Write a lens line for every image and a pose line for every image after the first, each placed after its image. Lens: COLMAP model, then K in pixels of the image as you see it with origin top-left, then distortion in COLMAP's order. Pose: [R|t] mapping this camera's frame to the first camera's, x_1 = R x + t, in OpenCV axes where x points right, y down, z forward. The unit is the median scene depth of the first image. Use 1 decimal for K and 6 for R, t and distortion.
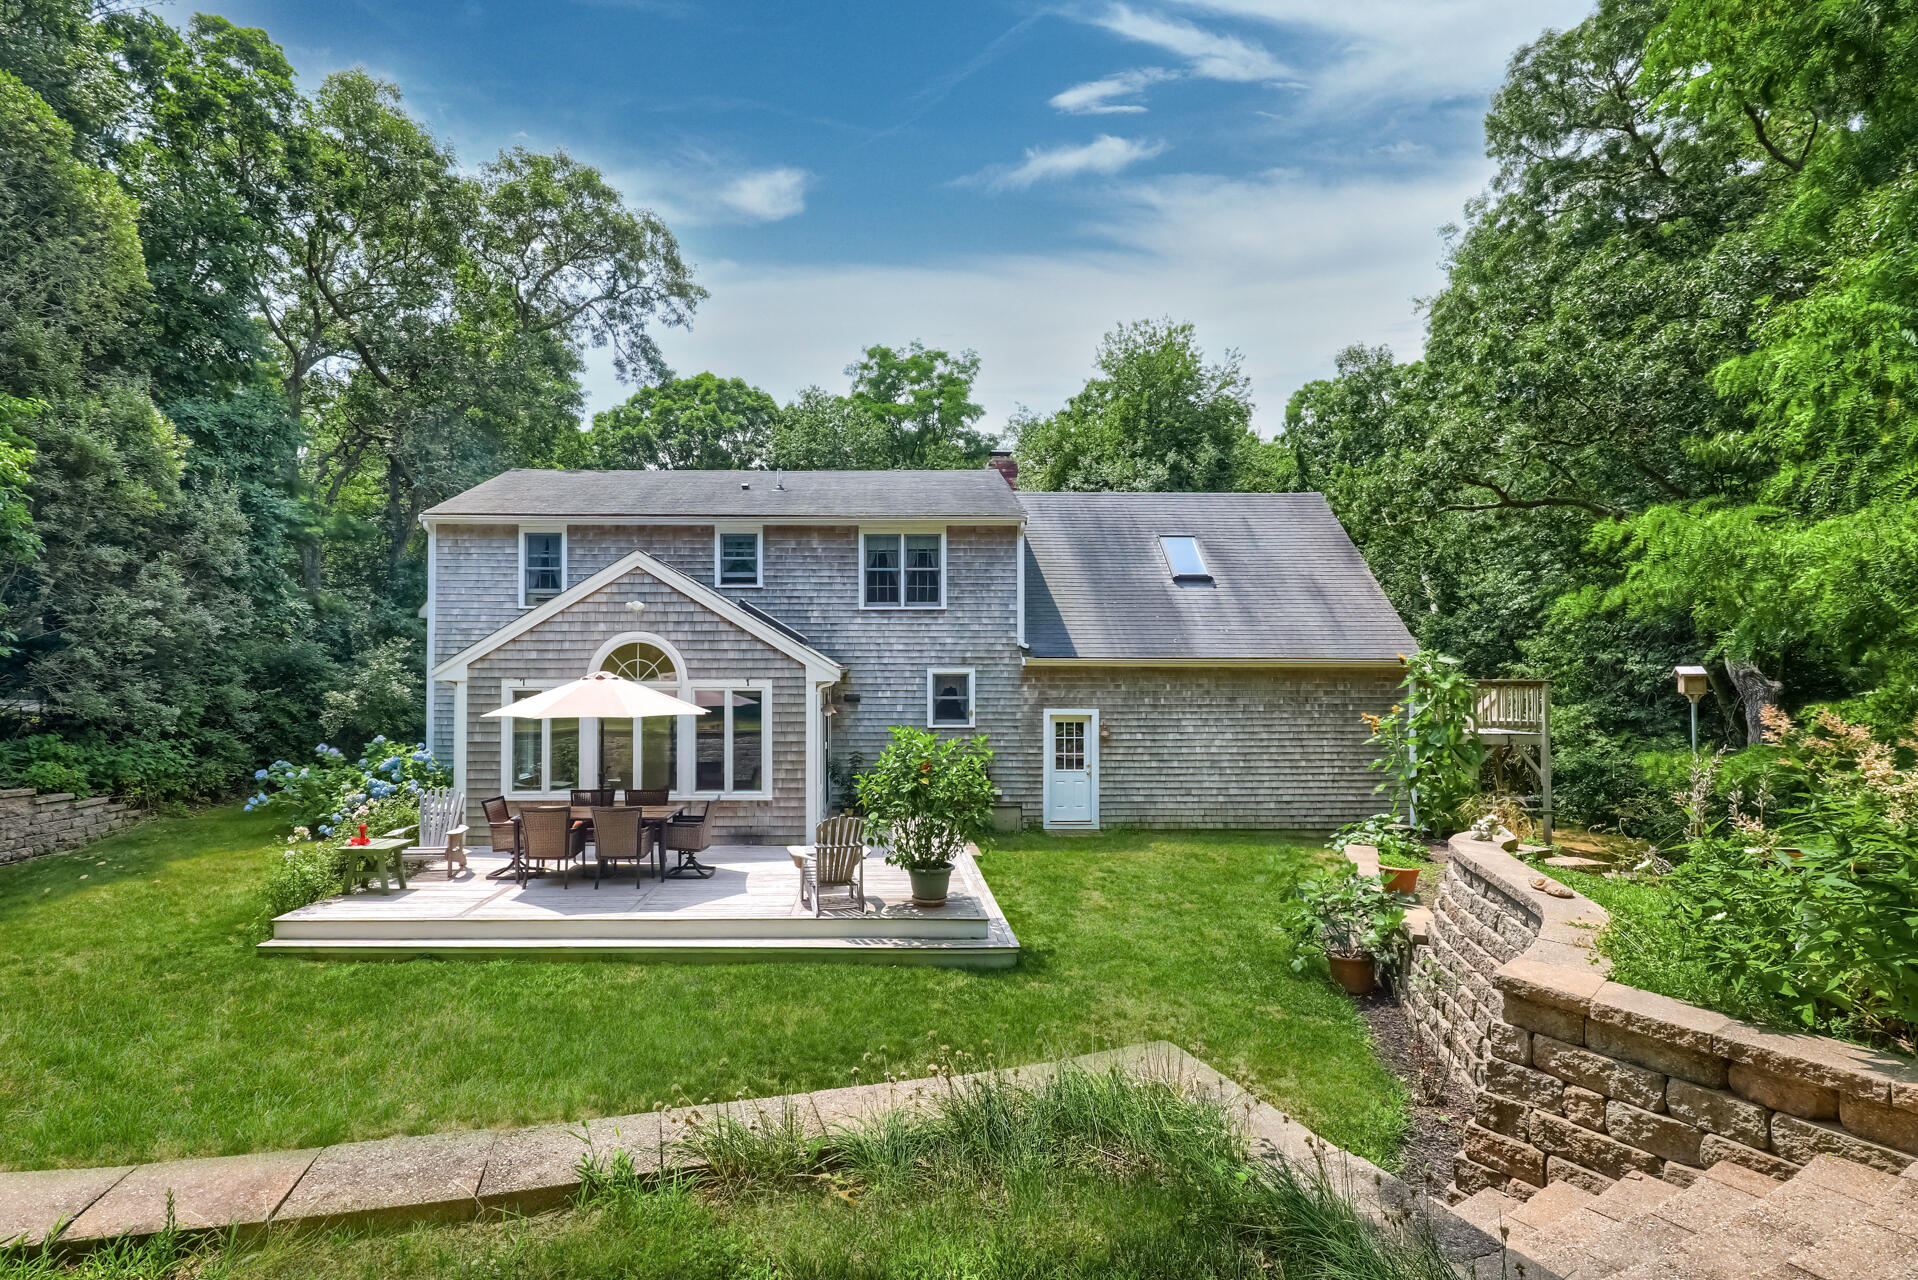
lens RADIAL K [[982.2, 0, 958.2], [0, 982.2, 660.9], [0, 0, 1]] dist [-0.001407, -0.000371]
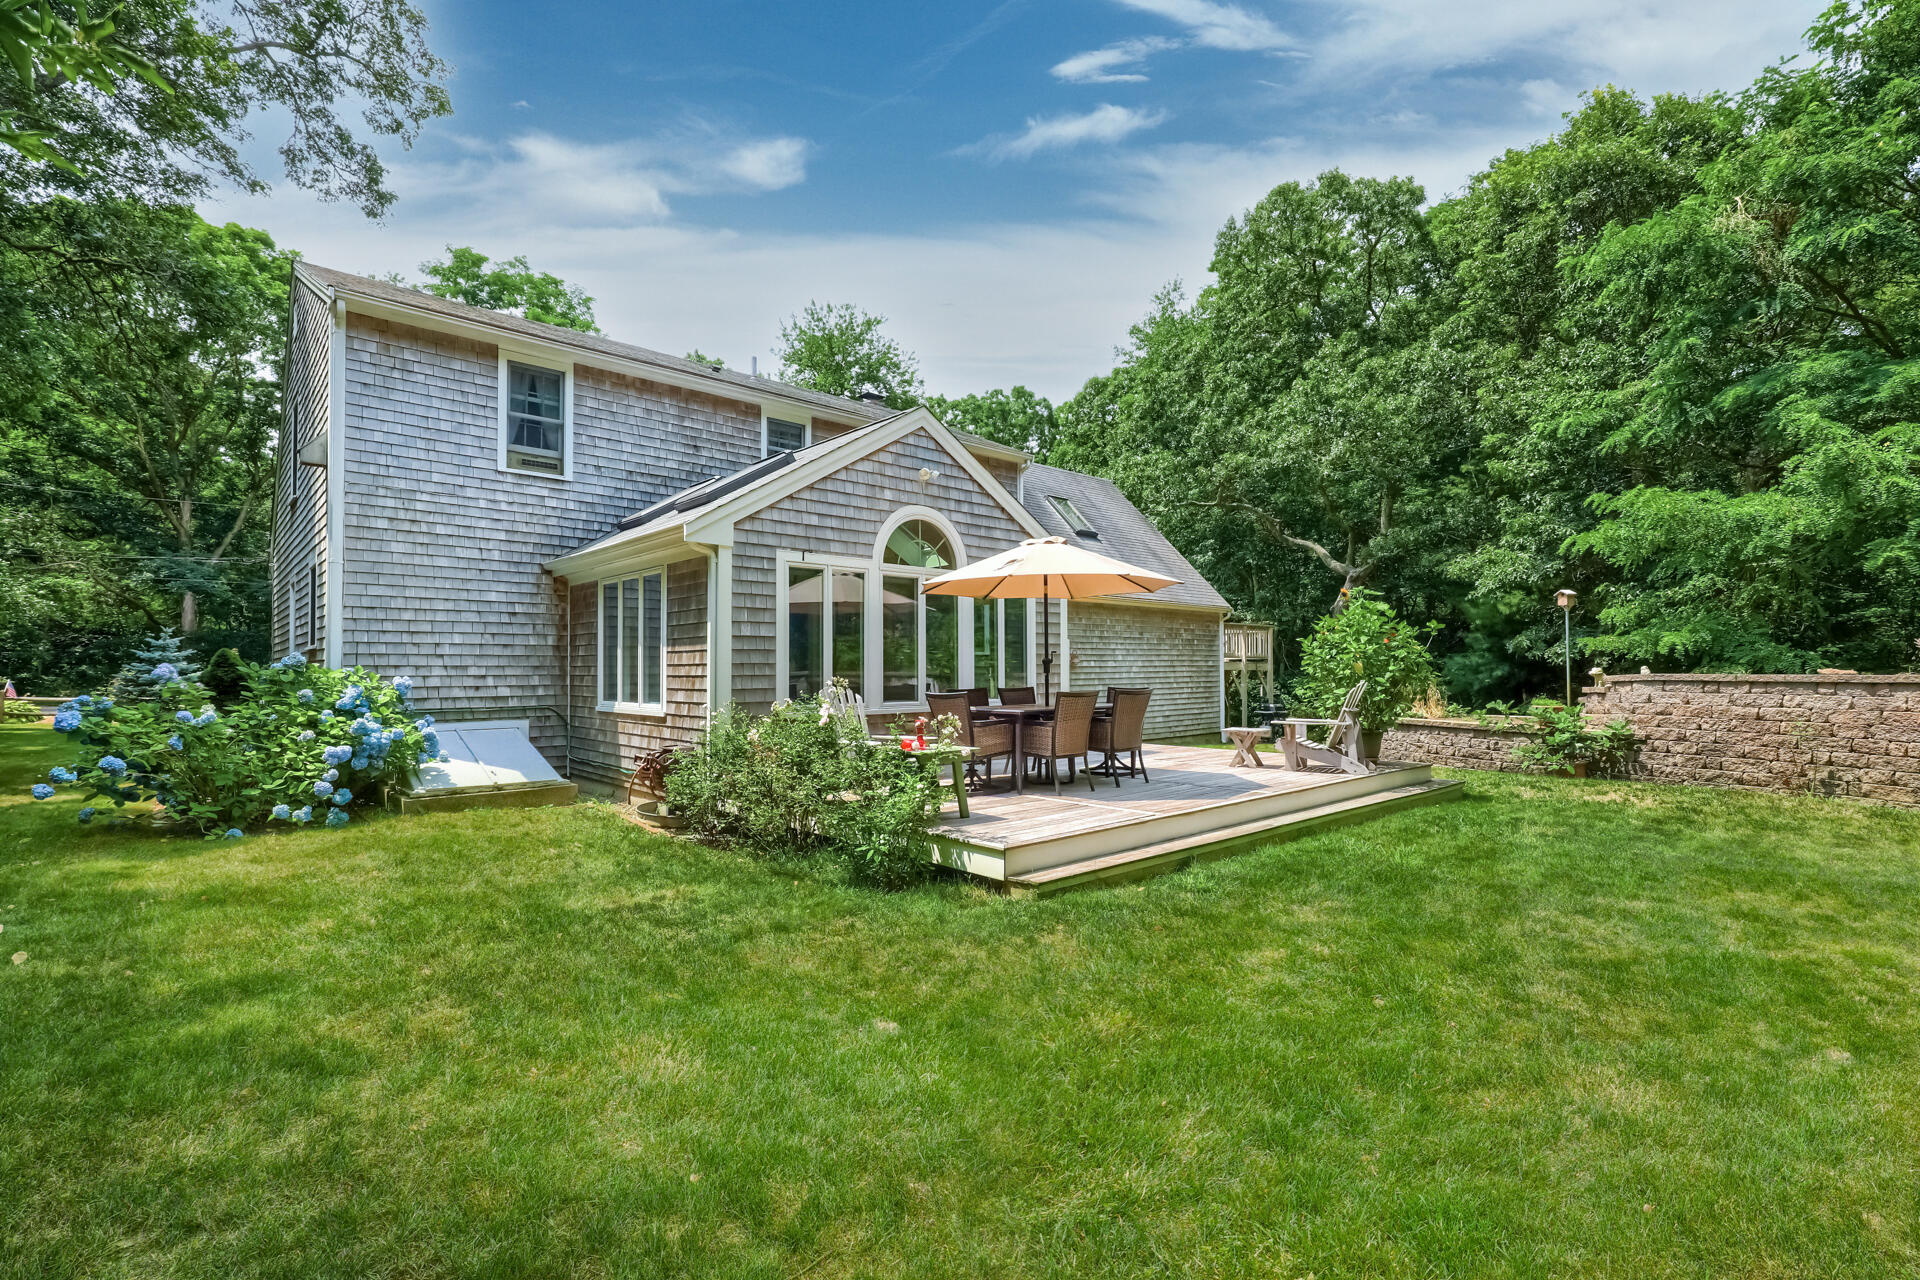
lens RADIAL K [[891.8, 0, 954.5], [0, 891.8, 669.1], [0, 0, 1]] dist [-0.002366, -0.000358]
pose [[0.729213, 0.000399, 0.684287, -0.814382], [0.000941, 0.999998, -0.001587, 0.107375], [-0.684286, 0.001801, 0.729211, 0.437833]]
